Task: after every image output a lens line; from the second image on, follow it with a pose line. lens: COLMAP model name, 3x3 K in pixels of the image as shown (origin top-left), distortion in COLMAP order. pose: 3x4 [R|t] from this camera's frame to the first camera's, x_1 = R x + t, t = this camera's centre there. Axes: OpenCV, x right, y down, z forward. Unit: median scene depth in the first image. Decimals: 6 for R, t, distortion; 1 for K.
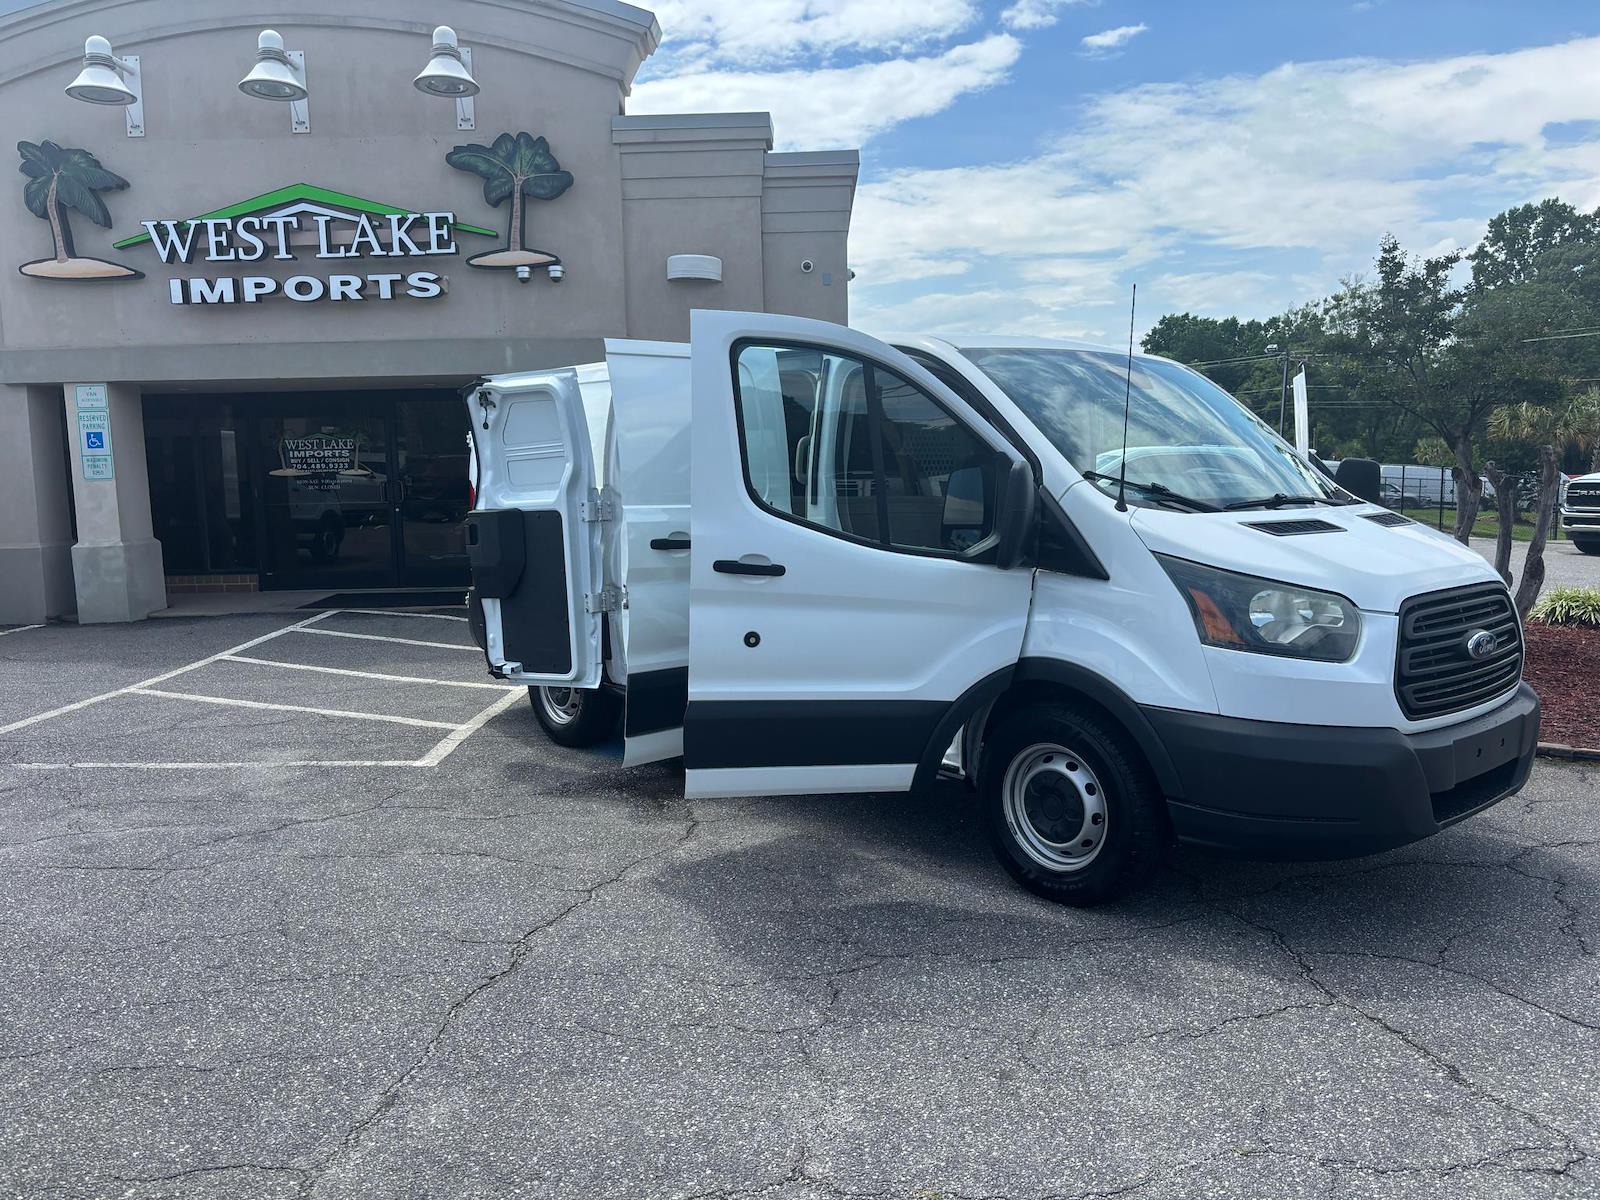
lens RADIAL K [[1214.2, 0, 796.6], [0, 1214.2, 602.3], [0, 0, 1]] dist [0.041174, -0.043082]
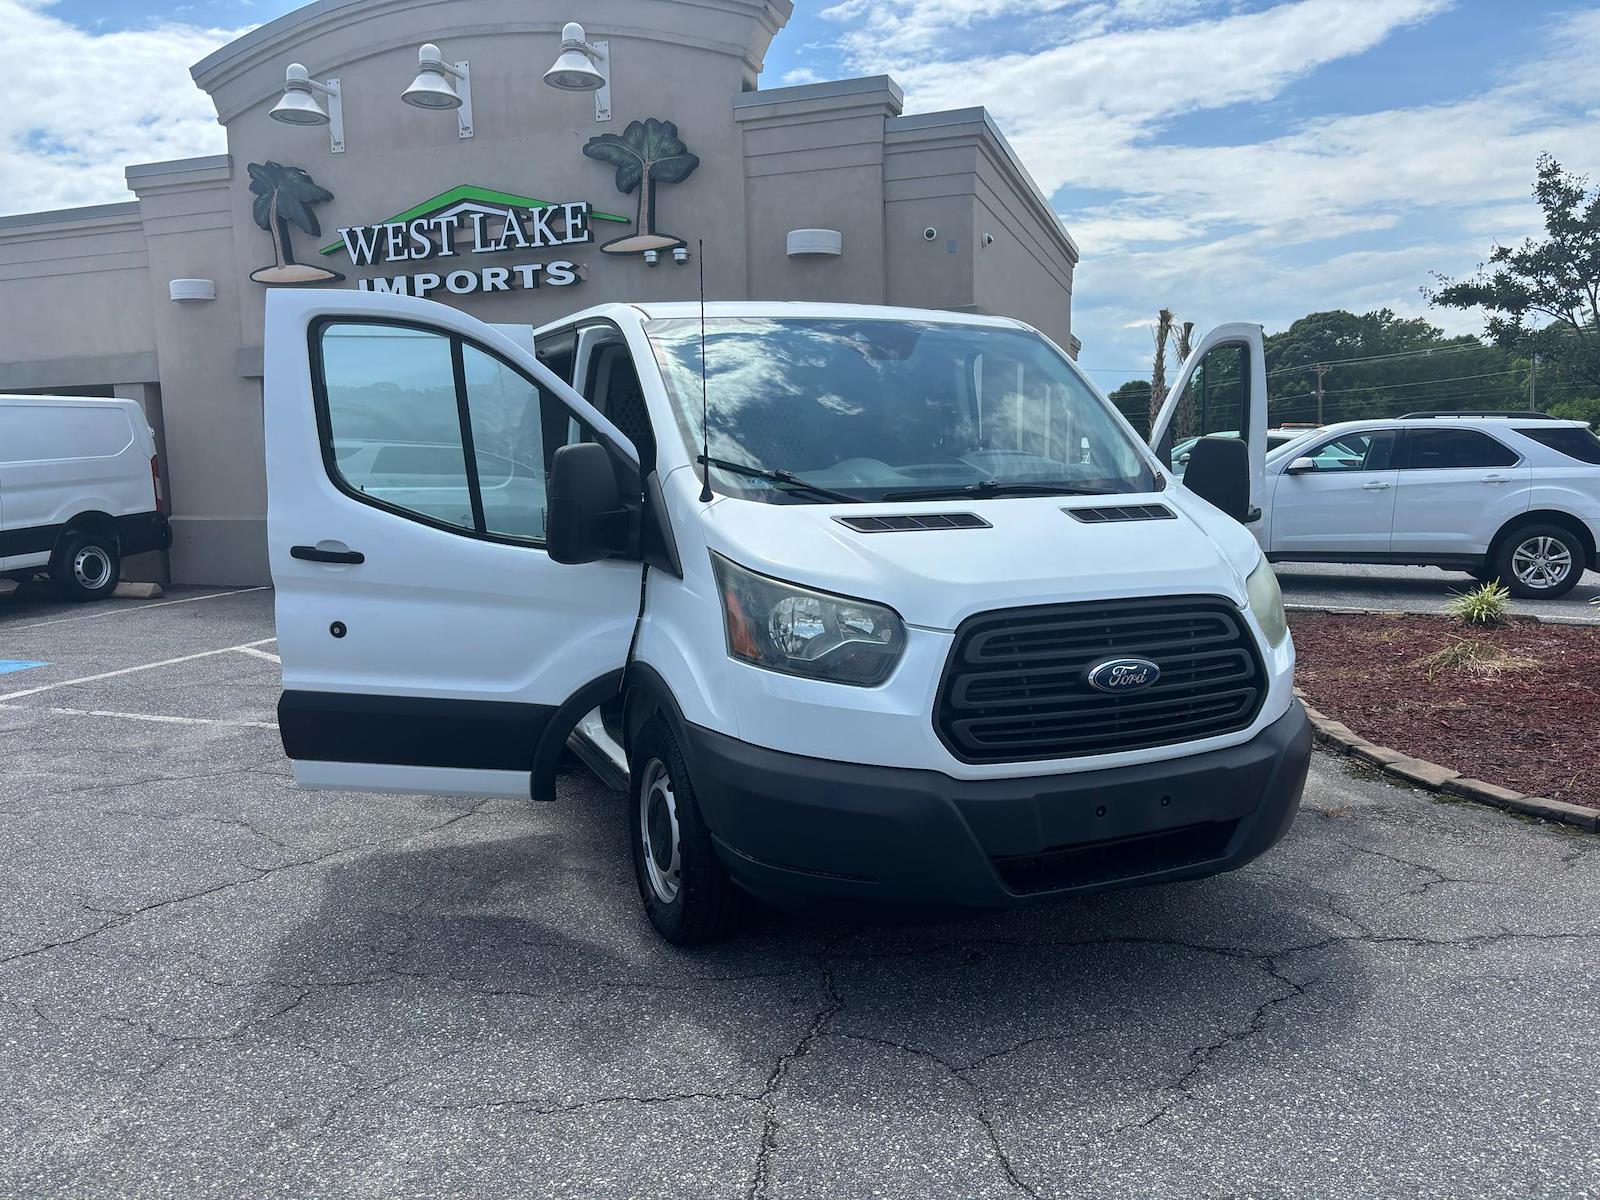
lens RADIAL K [[1214.2, 0, 794.1], [0, 1214.2, 592.7], [0, 0, 1]] dist [0.041174, -0.043082]
pose [[0.950608, 0.033709, -0.308559, 0.216764], [-0.030552, 0.999420, 0.015059, -0.008657], [0.308887, -0.004889, 0.951086, 0.068054]]
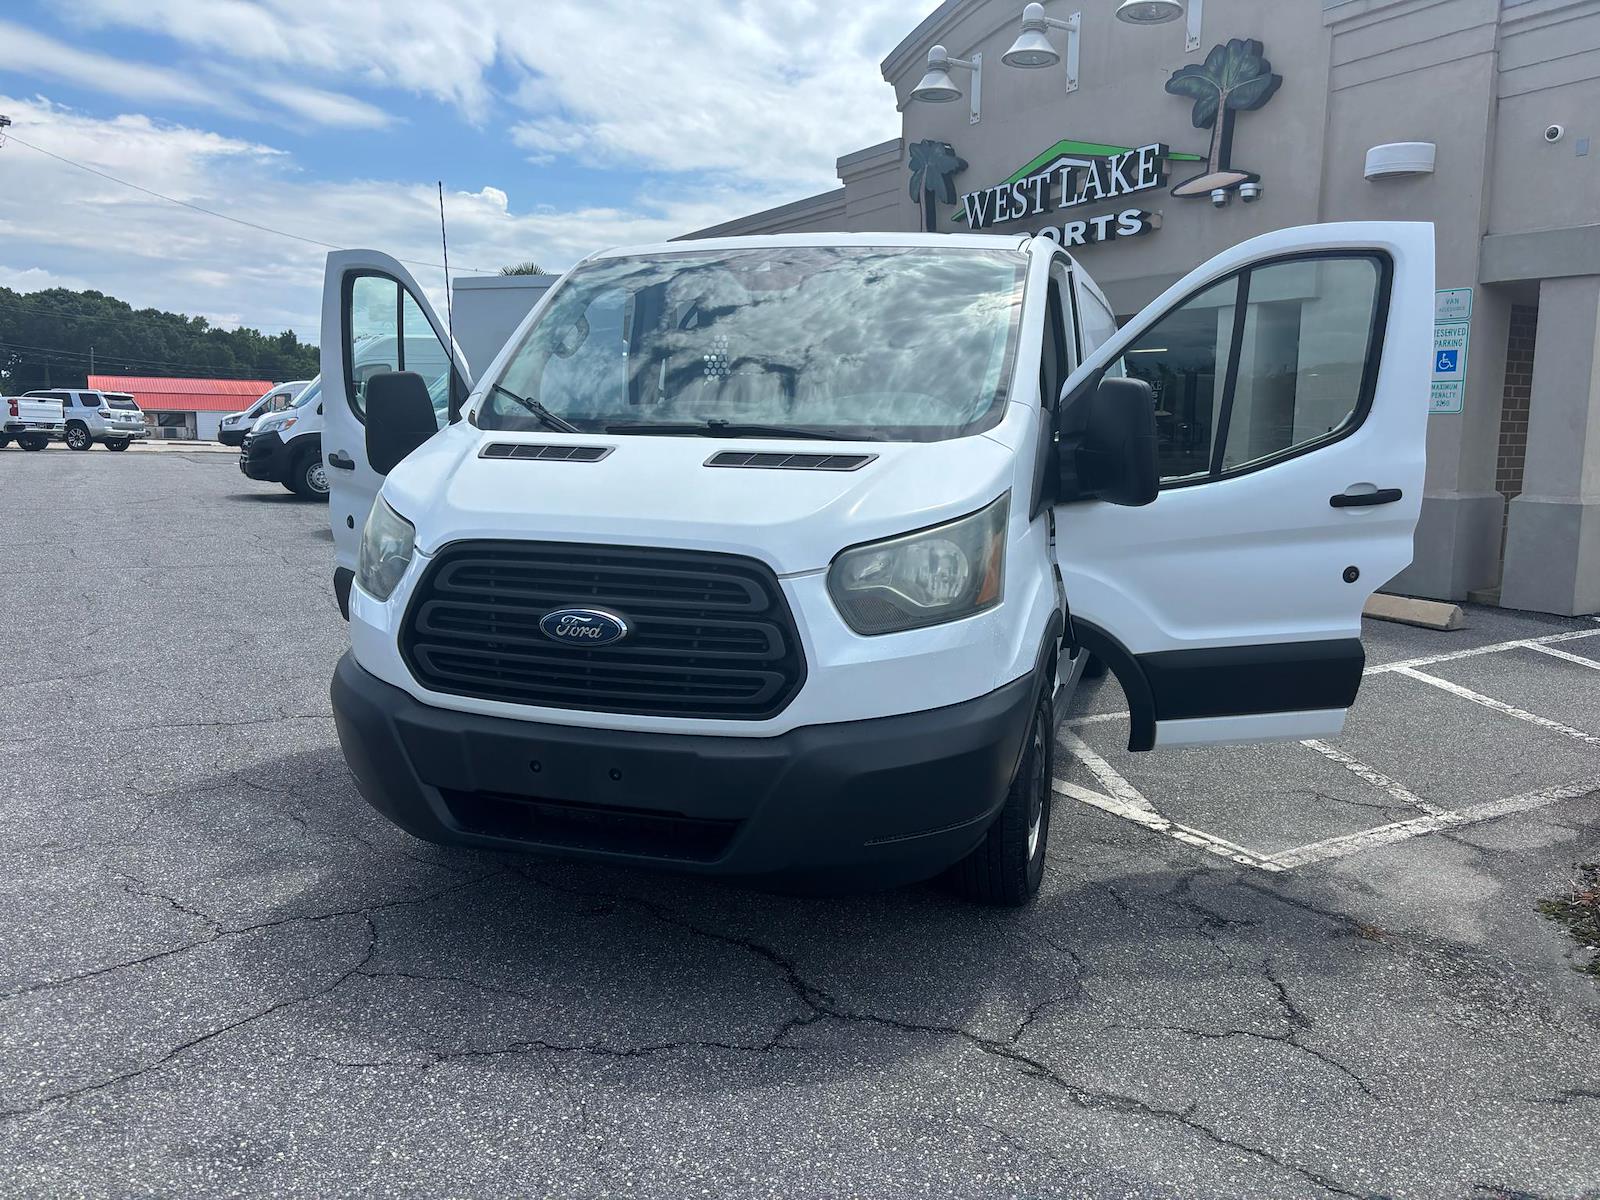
lens RADIAL K [[1214.2, 0, 811.6], [0, 1214.2, 591.0], [0, 0, 1]] dist [0.041174, -0.043082]
pose [[0.521147, 0.142667, -0.841459, 0.444016], [-0.118994, 0.988446, 0.093890, -0.024942], [0.845131, 0.051198, 0.532102, 0.265813]]
